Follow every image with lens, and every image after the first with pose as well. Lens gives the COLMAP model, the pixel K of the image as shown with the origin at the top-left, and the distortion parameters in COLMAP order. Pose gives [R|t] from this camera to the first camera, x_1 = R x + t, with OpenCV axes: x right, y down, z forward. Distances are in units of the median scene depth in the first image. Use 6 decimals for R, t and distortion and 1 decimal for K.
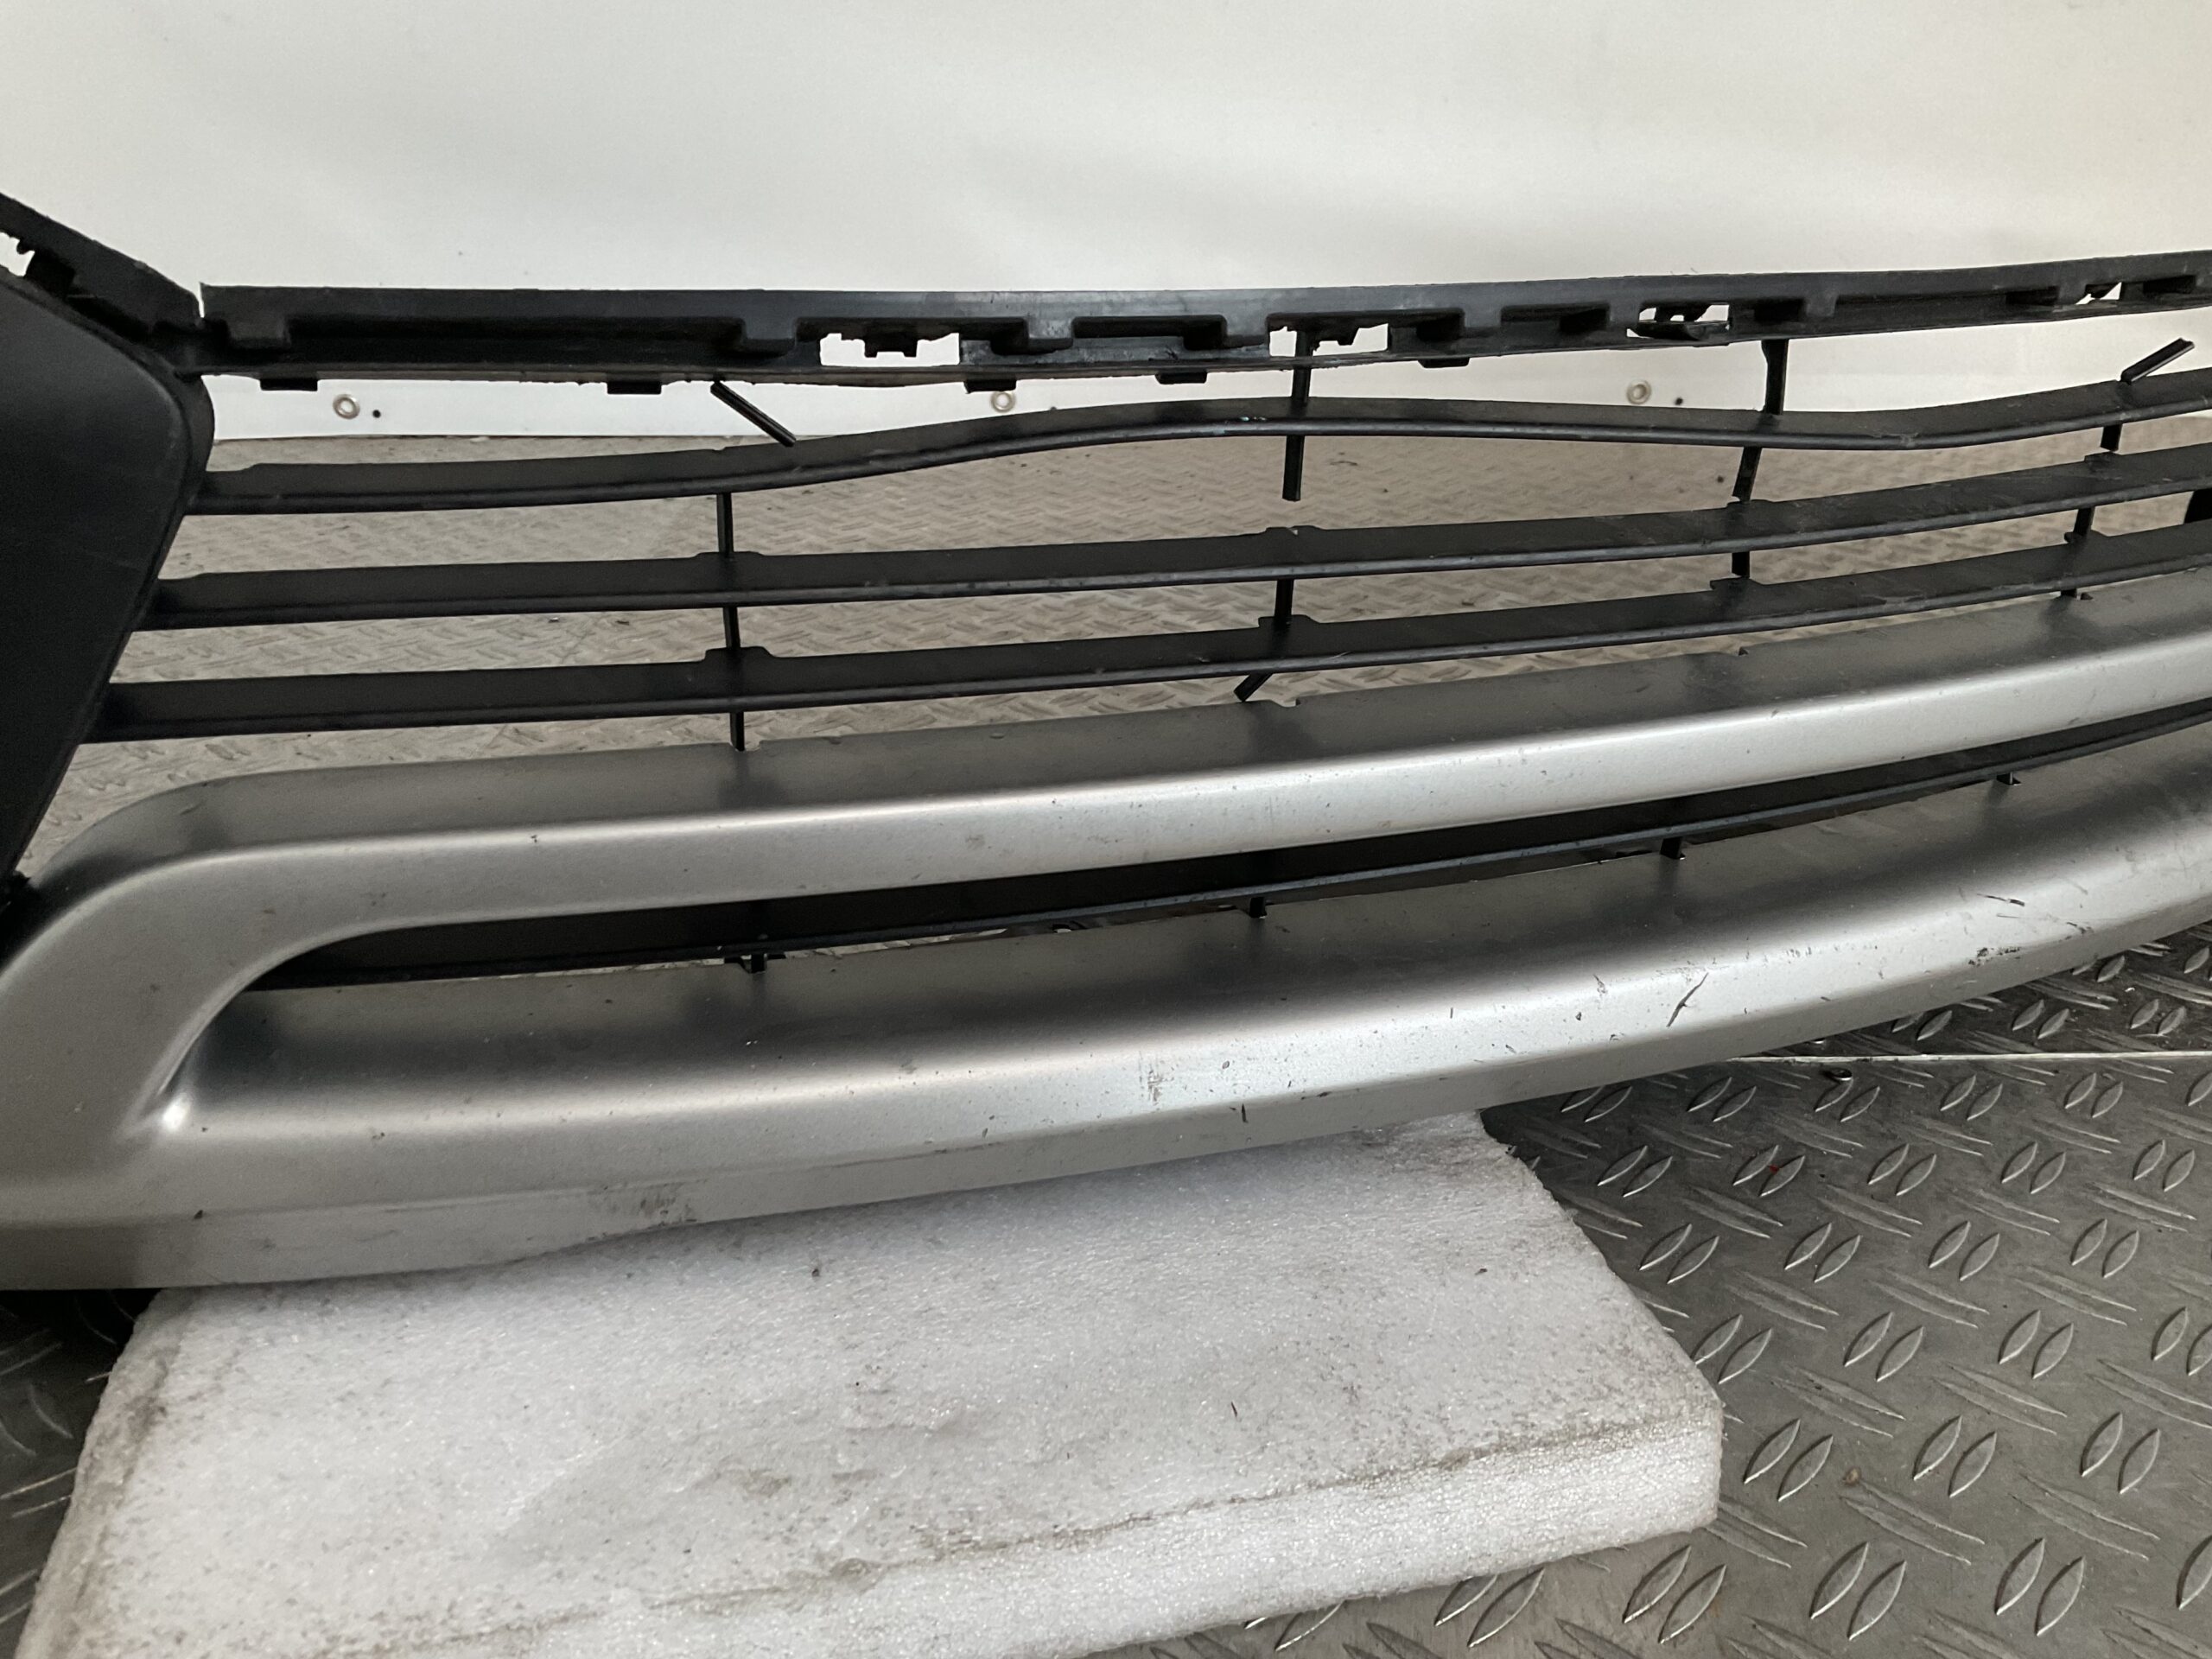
lens RADIAL K [[1854.4, 0, 1106.0], [0, 1854.4, 829.5], [0, 0, 1]] dist [-0.011098, -0.011707]
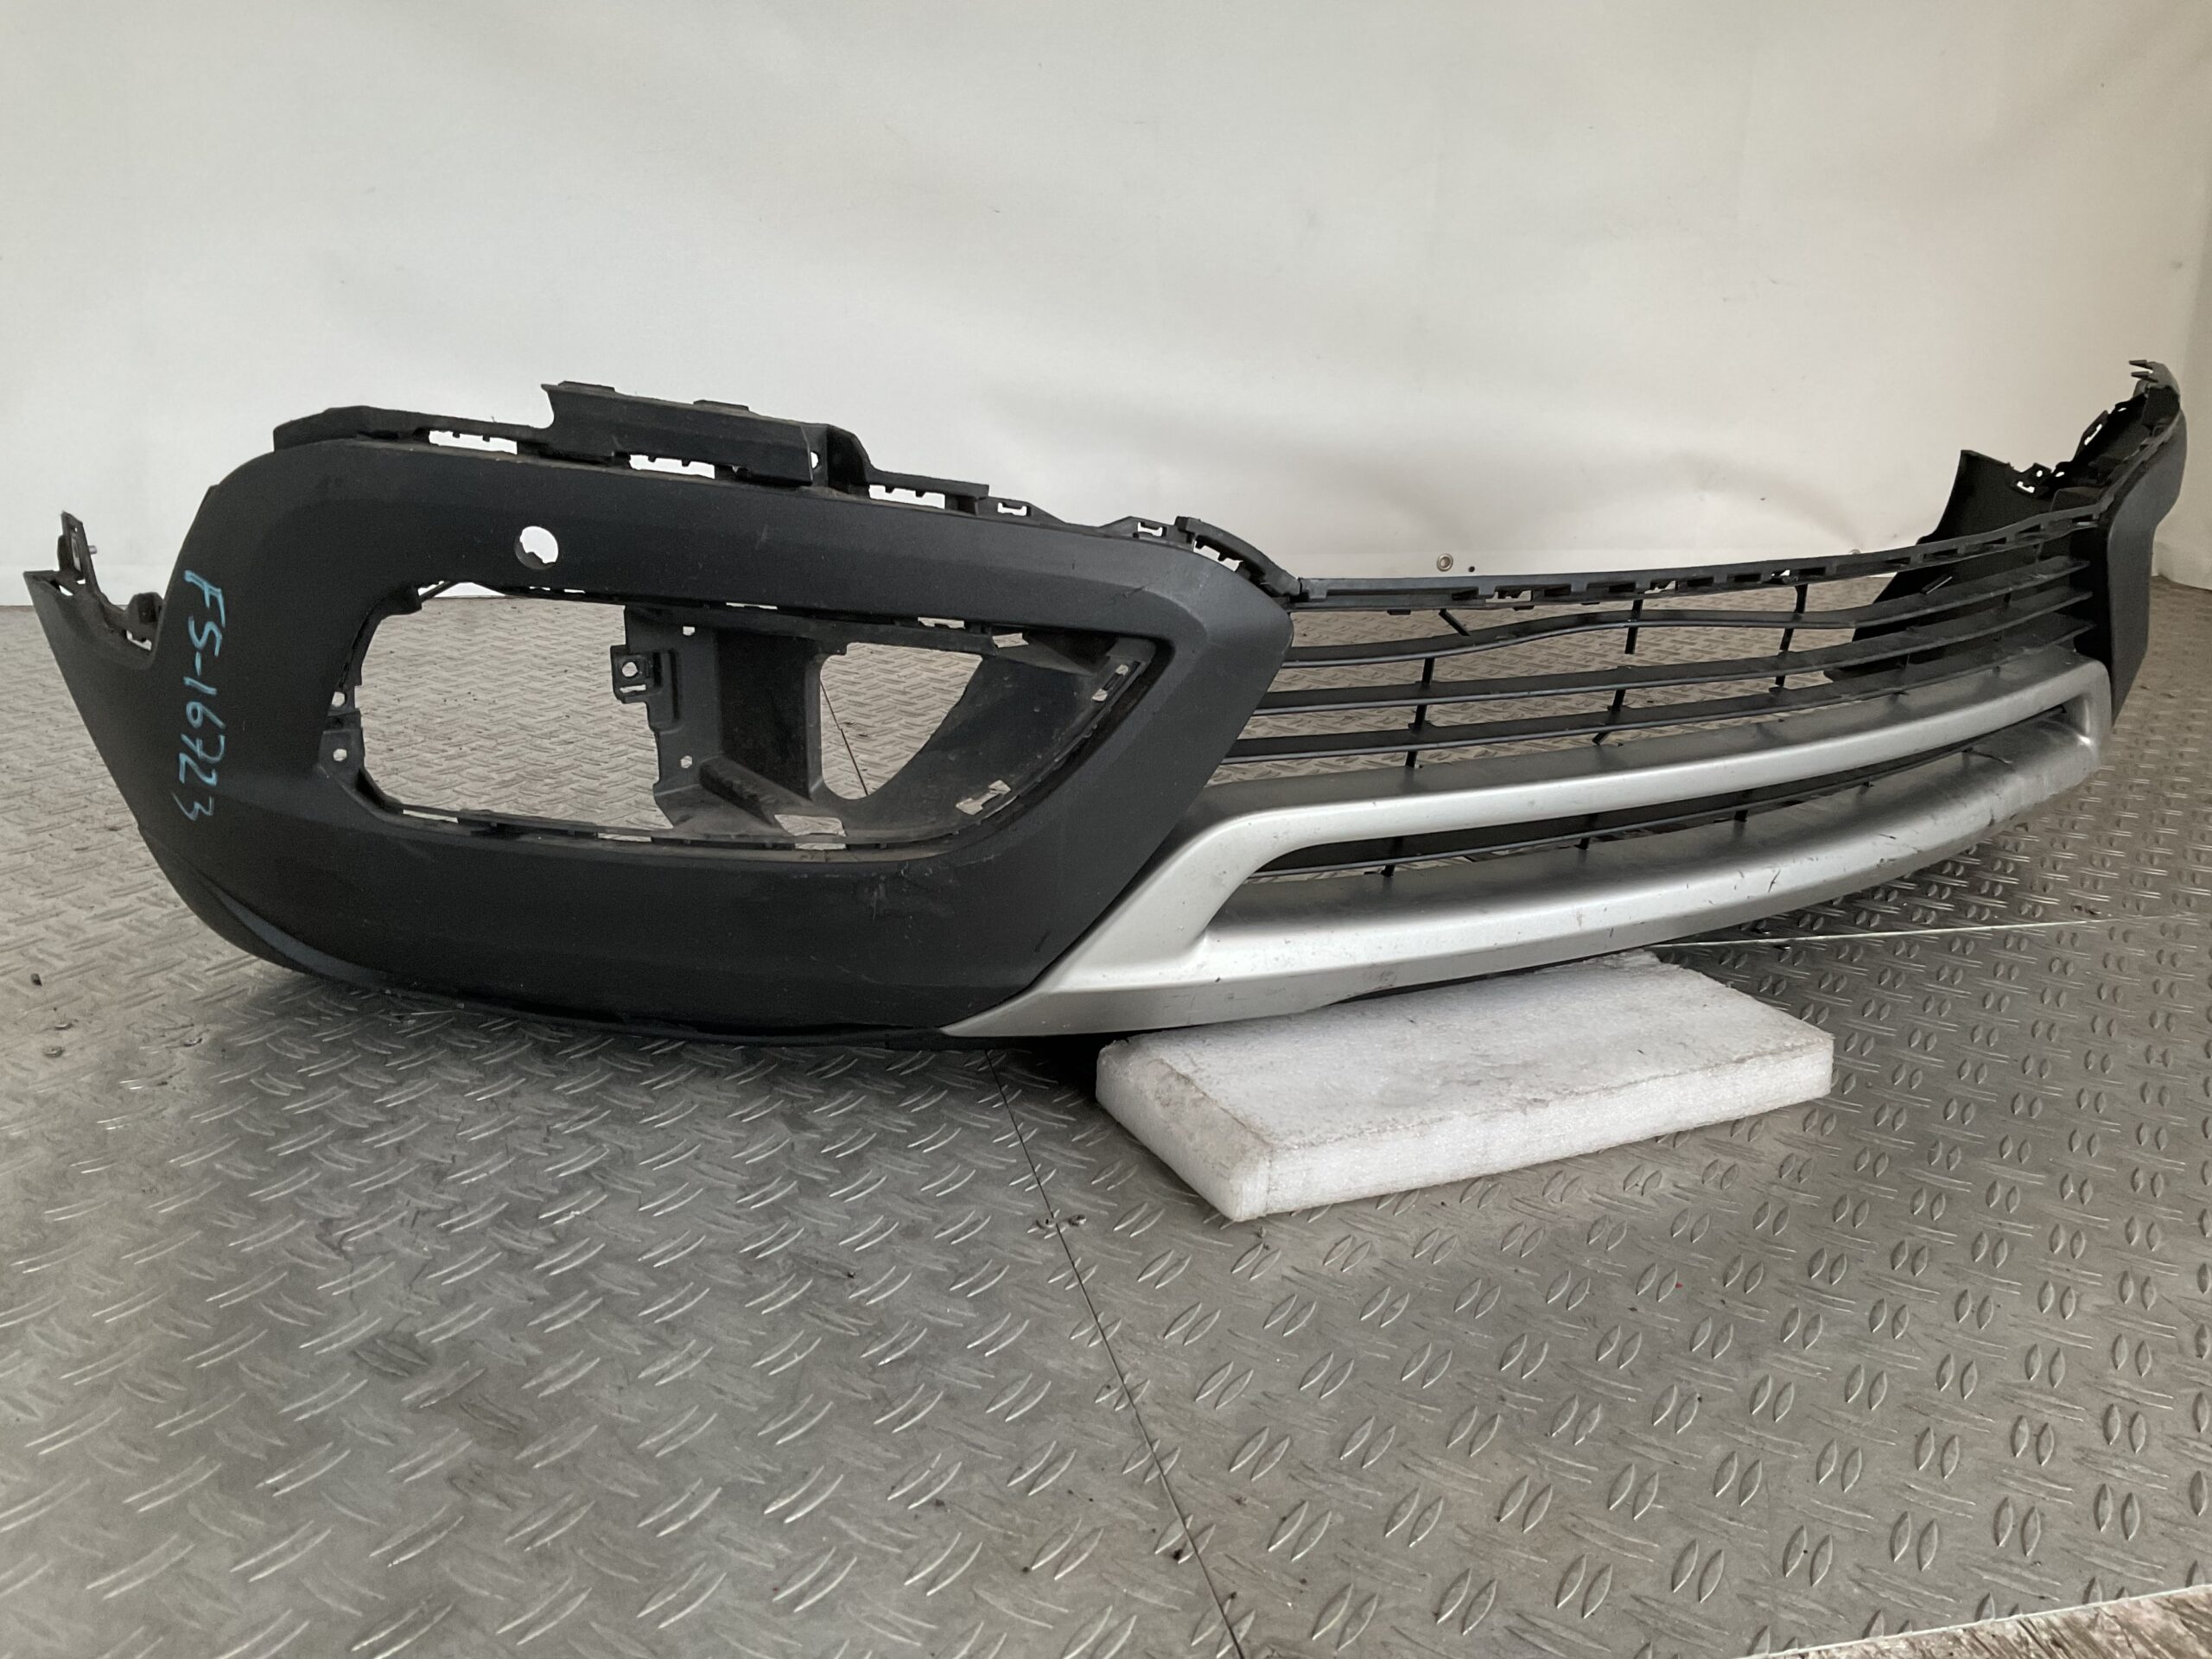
lens RADIAL K [[1840.5, 0, 1106.0], [0, 1840.5, 829.5], [0, 0, 1]] dist [0.008489, 0.003023]
pose [[0.976497, -0.030079, 0.213423, -0.952374], [0.044907, 0.996876, -0.064972, 0.144832], [-0.210802, 0.073029, 0.974797, -0.987778]]
